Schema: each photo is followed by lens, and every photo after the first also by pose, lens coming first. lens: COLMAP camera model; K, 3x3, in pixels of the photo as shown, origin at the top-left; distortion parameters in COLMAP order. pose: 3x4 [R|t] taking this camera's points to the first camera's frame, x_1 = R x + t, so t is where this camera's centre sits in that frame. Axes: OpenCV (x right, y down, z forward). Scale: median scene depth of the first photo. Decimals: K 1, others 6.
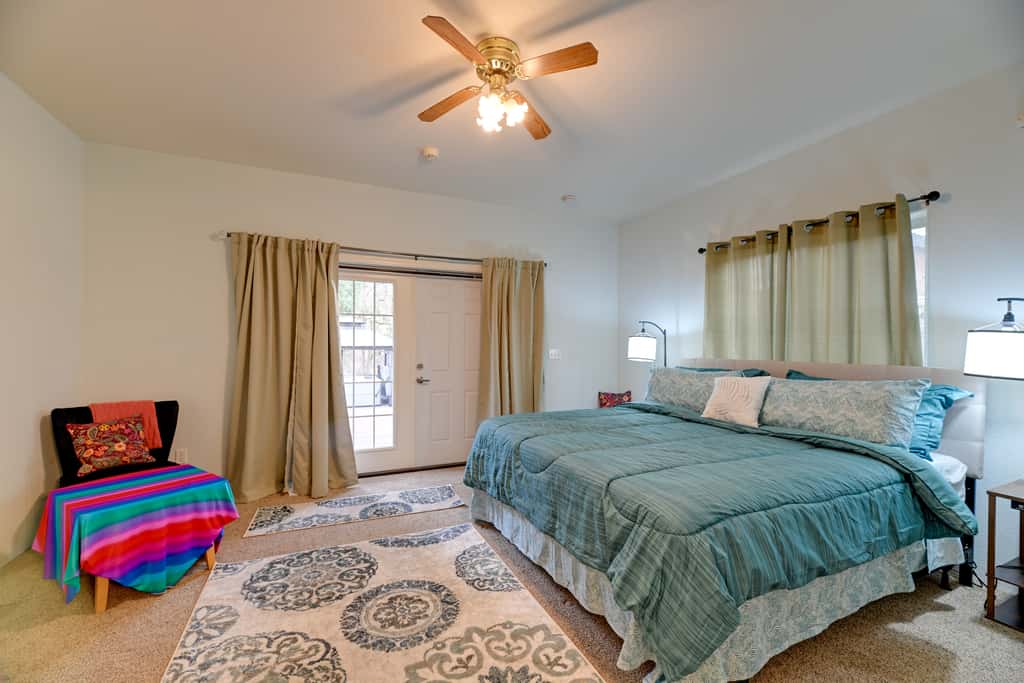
lens RADIAL K [[413.3, 0, 512.9], [0, 413.3, 347.9], [0, 0, 1]] dist [-0.003504, -0.000574]
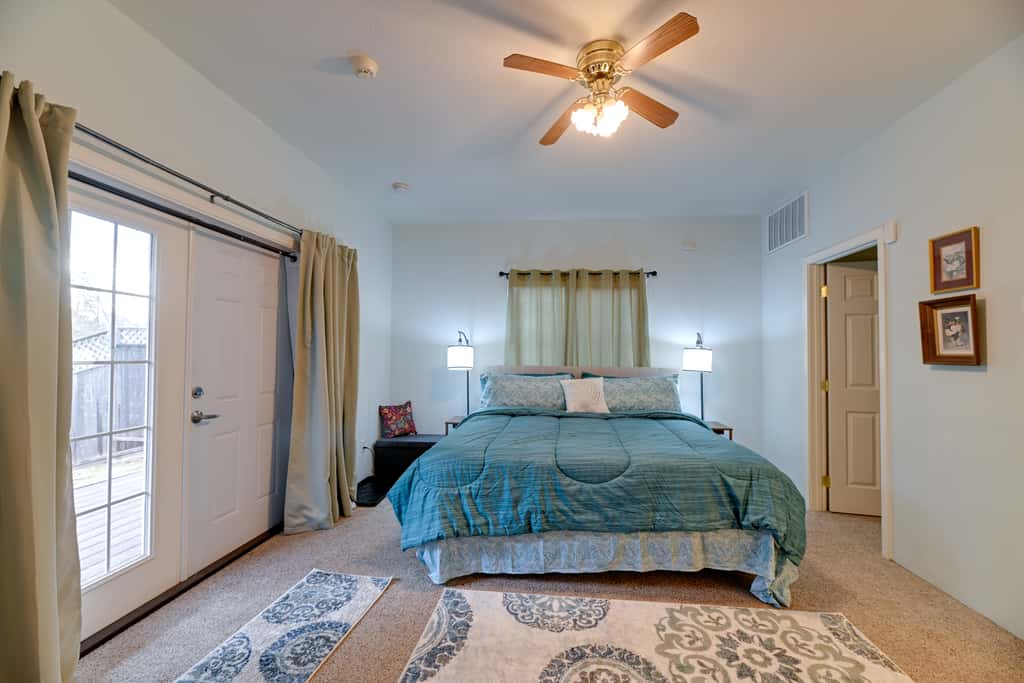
lens RADIAL K [[413.3, 0, 512.9], [0, 413.3, 347.9], [0, 0, 1]] dist [-0.003504, -0.000574]
pose [[0.506891, 0.012654, 0.861918, -0.721299], [0.001203, 0.999881, -0.015387, -0.009538], [-0.862010, 0.008837, 0.506815, 0.515621]]
